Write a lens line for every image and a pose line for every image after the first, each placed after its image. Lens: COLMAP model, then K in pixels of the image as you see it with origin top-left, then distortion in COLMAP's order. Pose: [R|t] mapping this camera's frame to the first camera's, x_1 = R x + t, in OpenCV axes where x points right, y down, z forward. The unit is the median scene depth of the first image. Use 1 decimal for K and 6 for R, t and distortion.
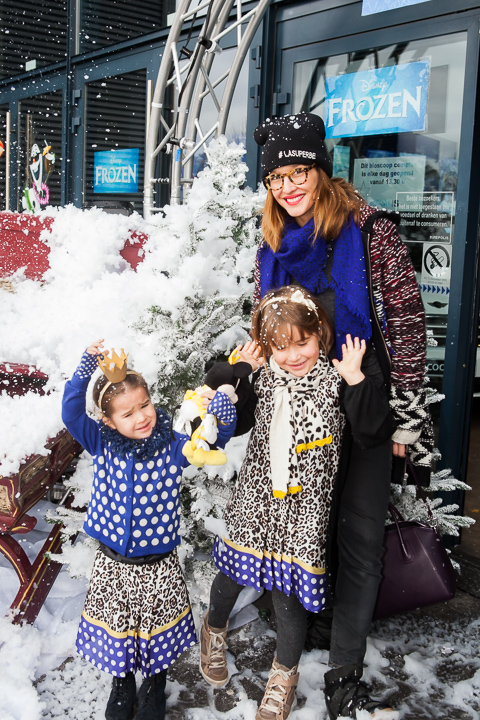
lens RADIAL K [[752.2, 0, 187.3], [0, 752.2, 307.9], [0, 0, 1]] dist [-0.059859, 0.011130]
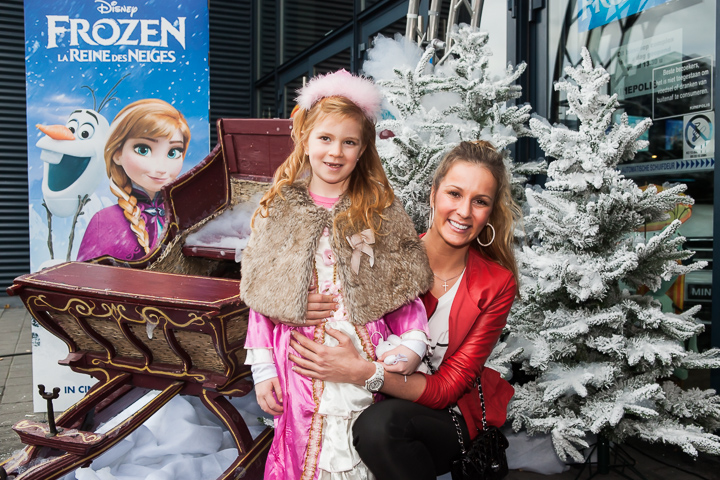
lens RADIAL K [[685.9, 0, 387.5], [0, 685.9, 232.8], [0, 0, 1]] dist [-0.081131, 0.113041]
pose [[0.984015, -0.025633, -0.176231, 0.083677], [0.007093, 0.994443, -0.105038, 0.123435], [0.177944, 0.102109, 0.978729, 0.104801]]
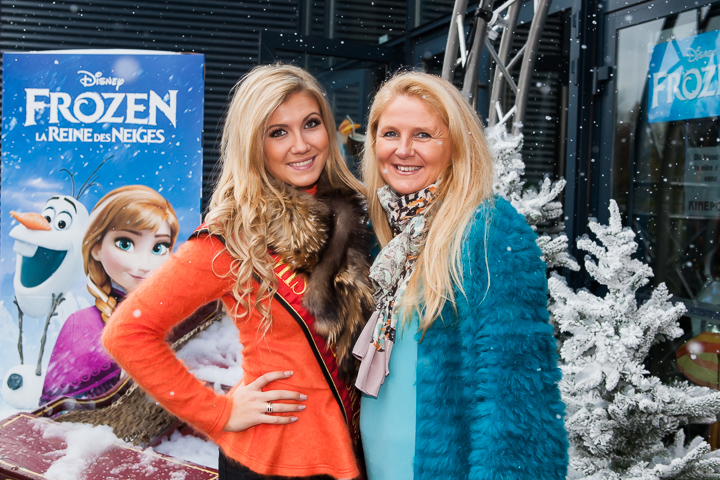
lens RADIAL K [[879.3, 0, 359.3], [0, 879.3, 196.0], [0, 0, 1]] dist [-0.028886, 0.021398]
pose [[0.944607, 0.002940, -0.328190, 0.192596], [-0.043885, 0.992112, -0.117426, -0.029389], [0.325256, 0.125324, 0.937285, 0.054038]]
